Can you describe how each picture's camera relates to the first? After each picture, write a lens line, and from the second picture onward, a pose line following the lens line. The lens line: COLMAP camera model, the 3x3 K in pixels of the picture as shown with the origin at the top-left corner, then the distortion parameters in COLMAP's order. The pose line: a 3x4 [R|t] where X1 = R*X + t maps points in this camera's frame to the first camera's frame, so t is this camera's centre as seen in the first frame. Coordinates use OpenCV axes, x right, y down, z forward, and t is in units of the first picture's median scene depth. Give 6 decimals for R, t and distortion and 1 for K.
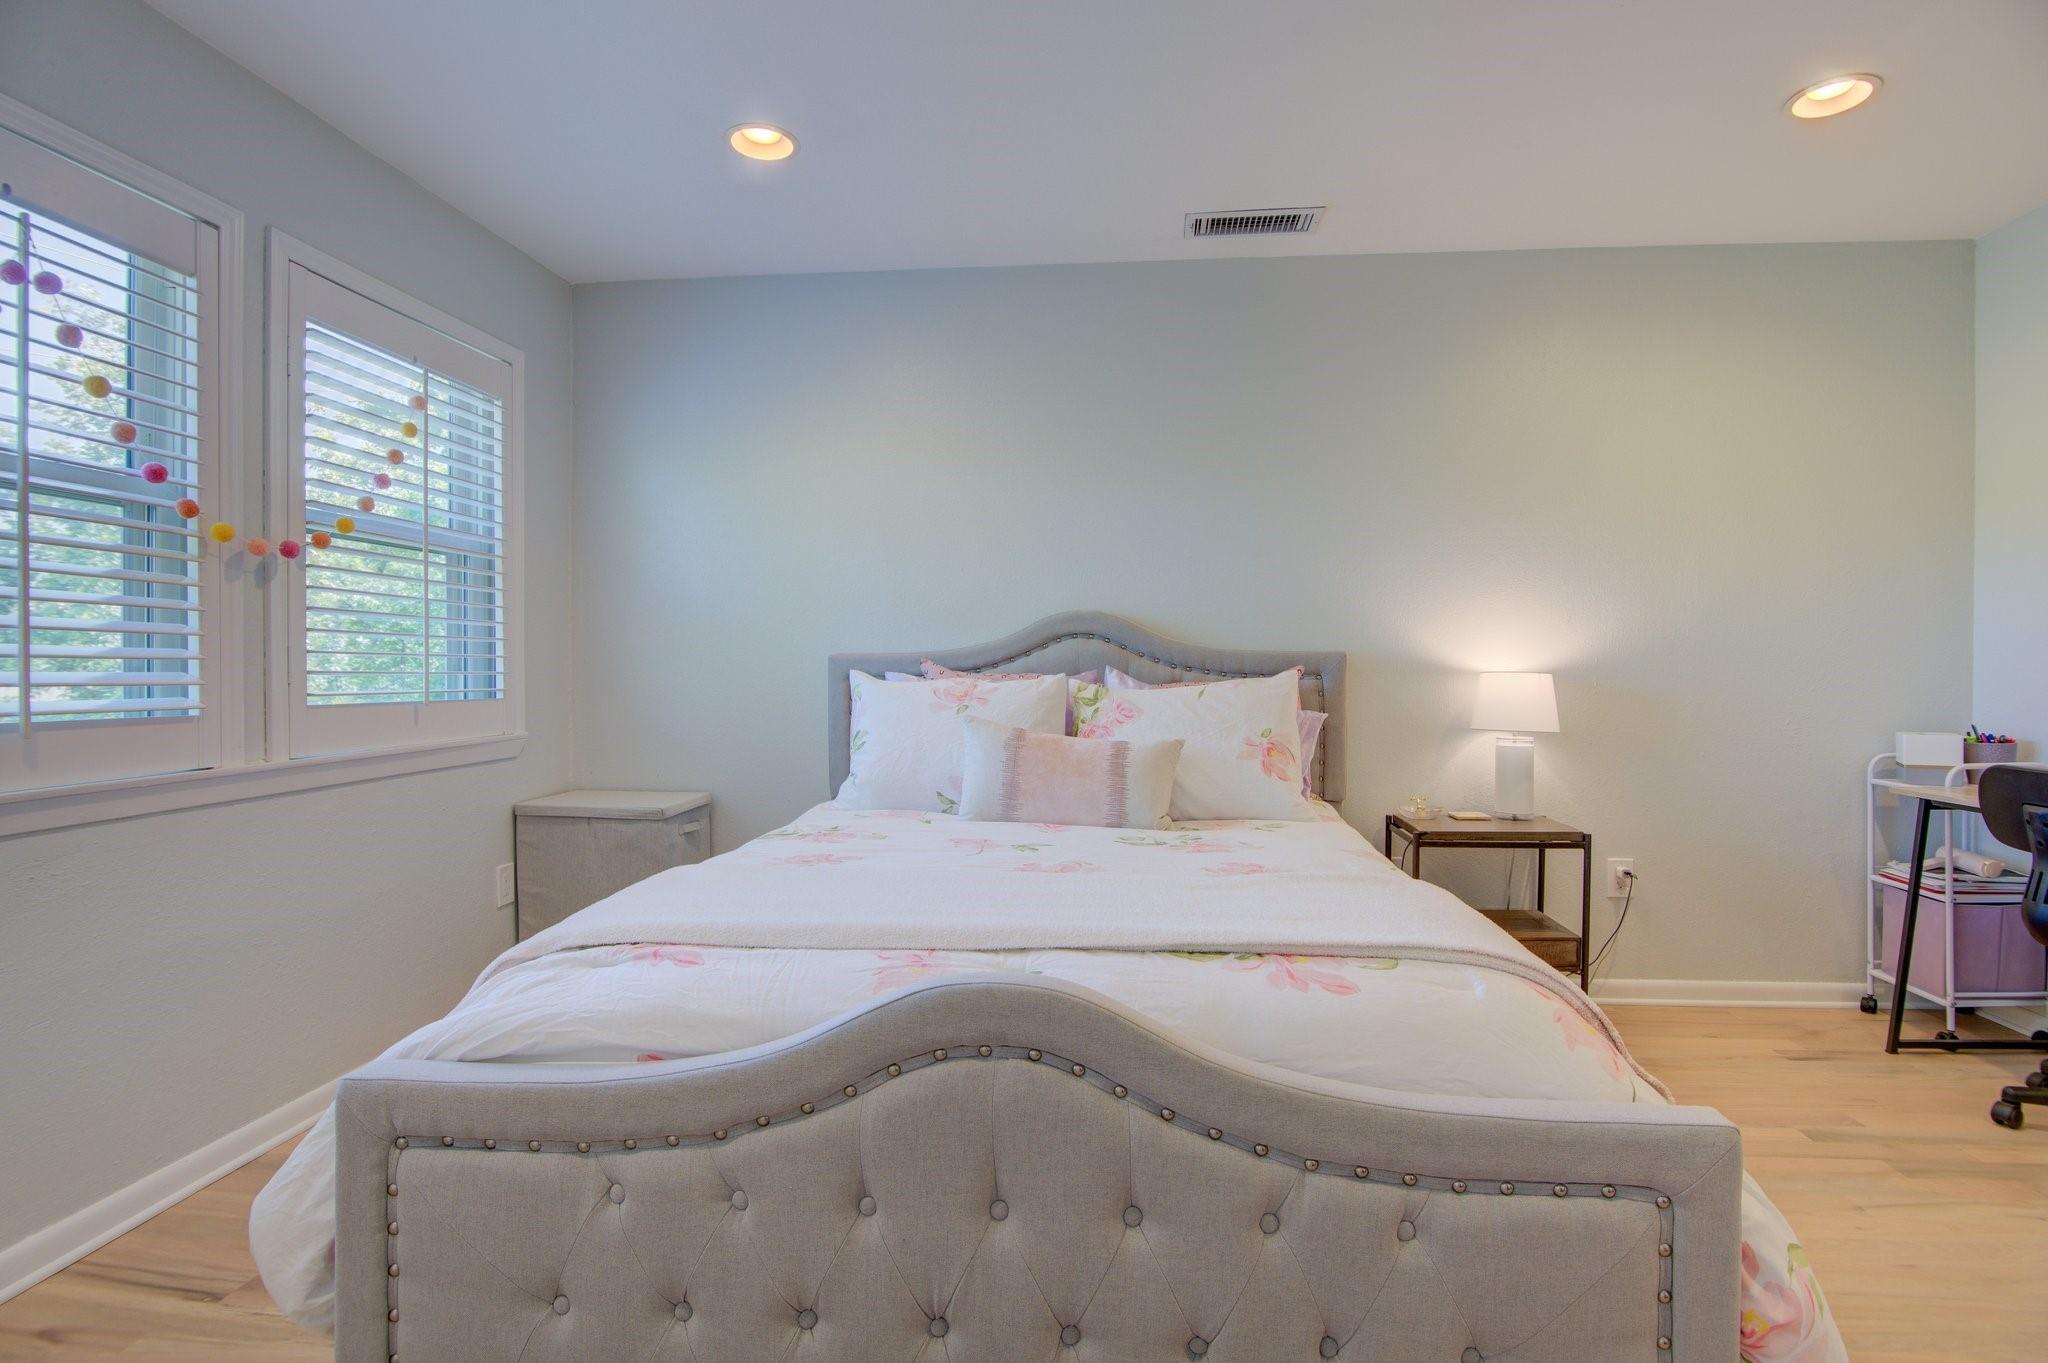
lens RADIAL K [[999.2, 0, 1032.5], [0, 999.2, 674.8], [0, 0, 1]] dist [-0.024058, 0.001590]
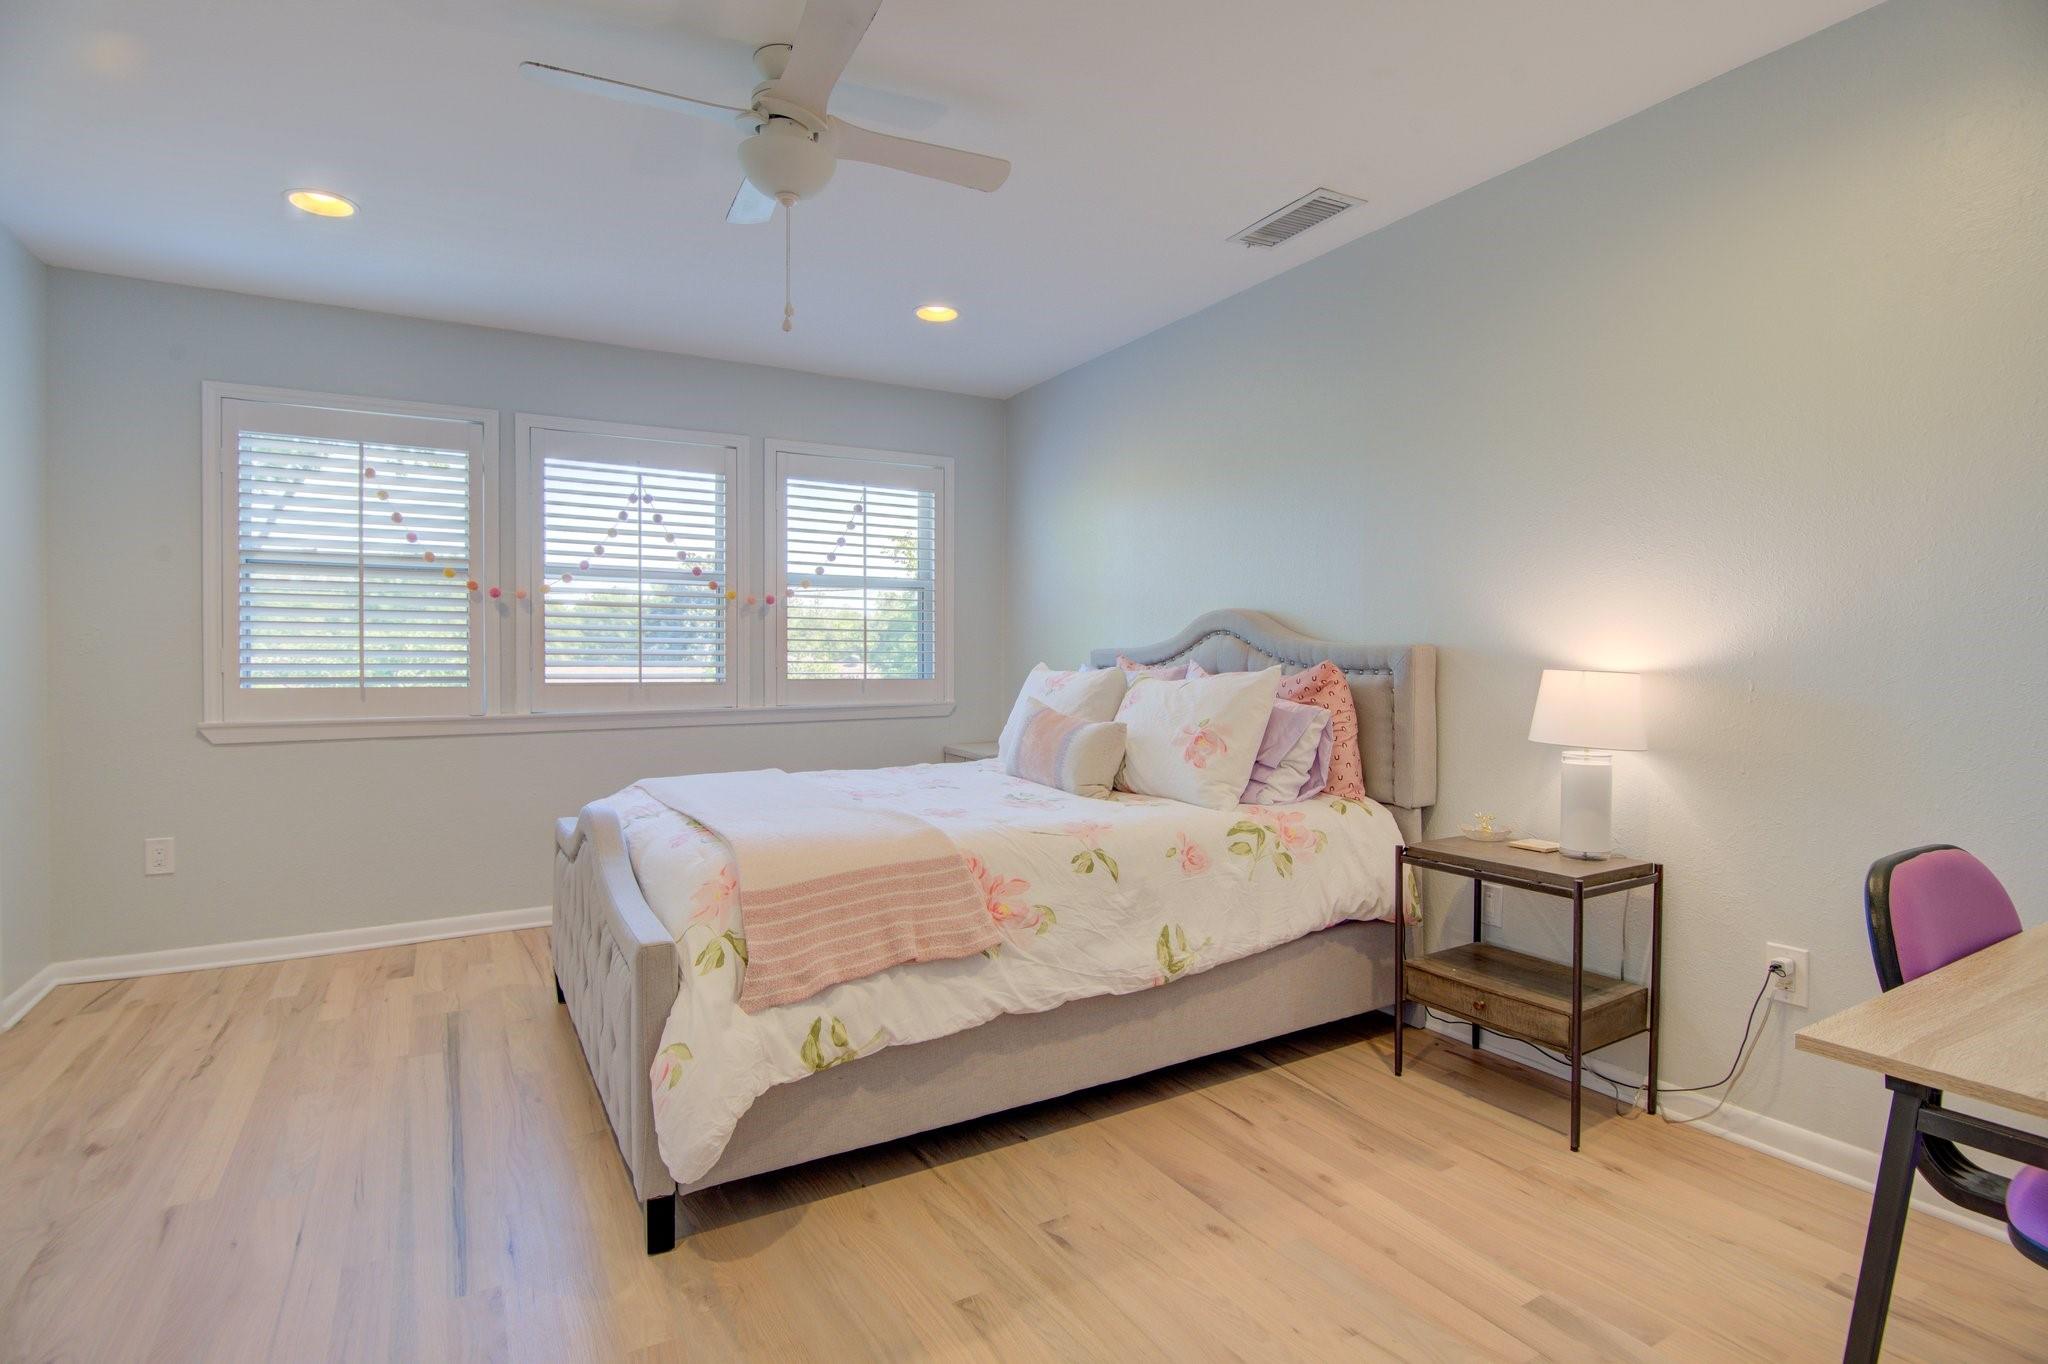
lens RADIAL K [[999.2, 0, 1037.6], [0, 999.2, 675.3], [0, 0, 1]] dist [-0.024058, 0.001590]
pose [[0.582276, 0.014939, -0.812854, 0.903872], [-0.011386, 0.999883, 0.010220, -0.000947], [0.812911, 0.003304, 0.582378, 0.207917]]
